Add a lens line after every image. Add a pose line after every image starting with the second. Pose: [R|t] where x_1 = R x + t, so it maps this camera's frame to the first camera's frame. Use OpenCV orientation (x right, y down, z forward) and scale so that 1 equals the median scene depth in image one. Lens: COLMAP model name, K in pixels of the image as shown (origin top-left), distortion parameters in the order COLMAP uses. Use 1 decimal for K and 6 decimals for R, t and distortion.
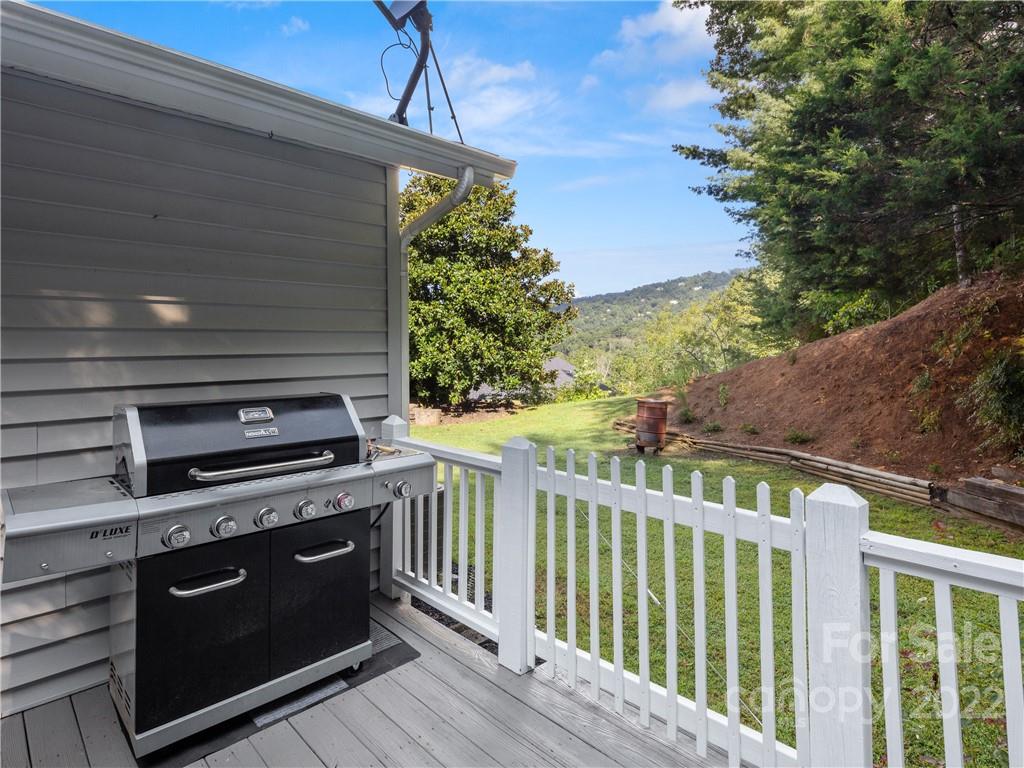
lens RADIAL K [[561.2, 0, 518.2], [0, 561.2, 380.4], [0, 0, 1]] dist [0.006590, -0.004835]
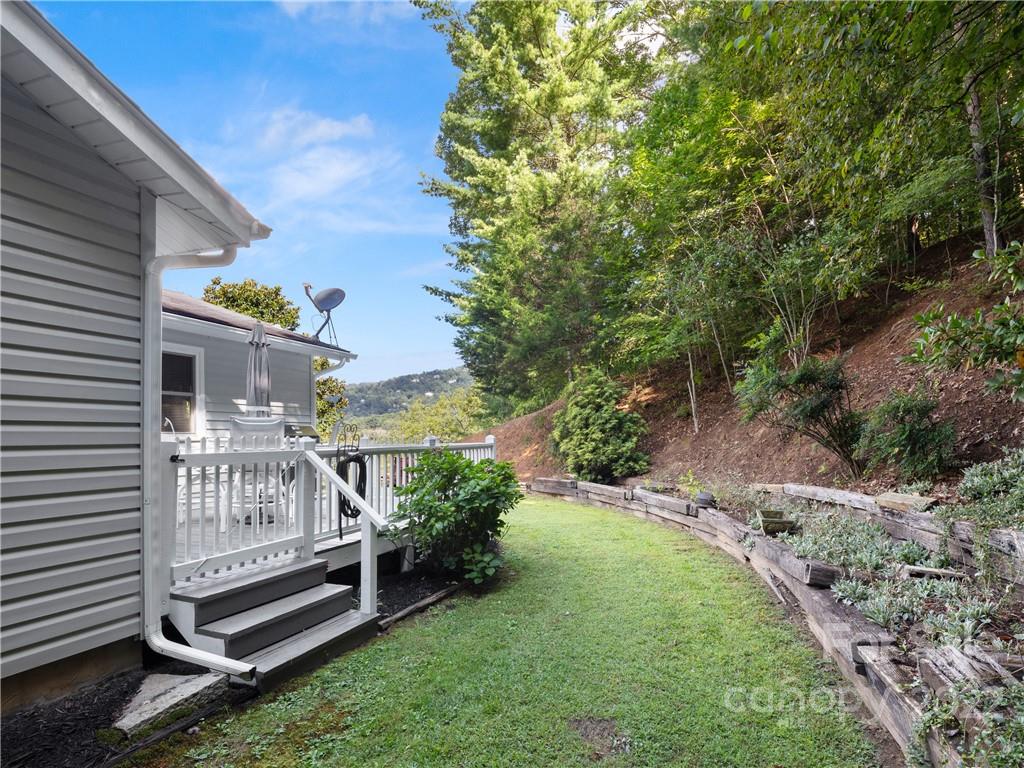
lens RADIAL K [[561.2, 0, 518.5], [0, 561.2, 387.0], [0, 0, 1]] dist [0.006590, -0.004835]
pose [[0.909963, 0.035287, 0.413184, -0.072160], [0.026742, 0.989306, -0.143384, 0.039370], [-0.413825, 0.141524, 0.899288, -0.326141]]
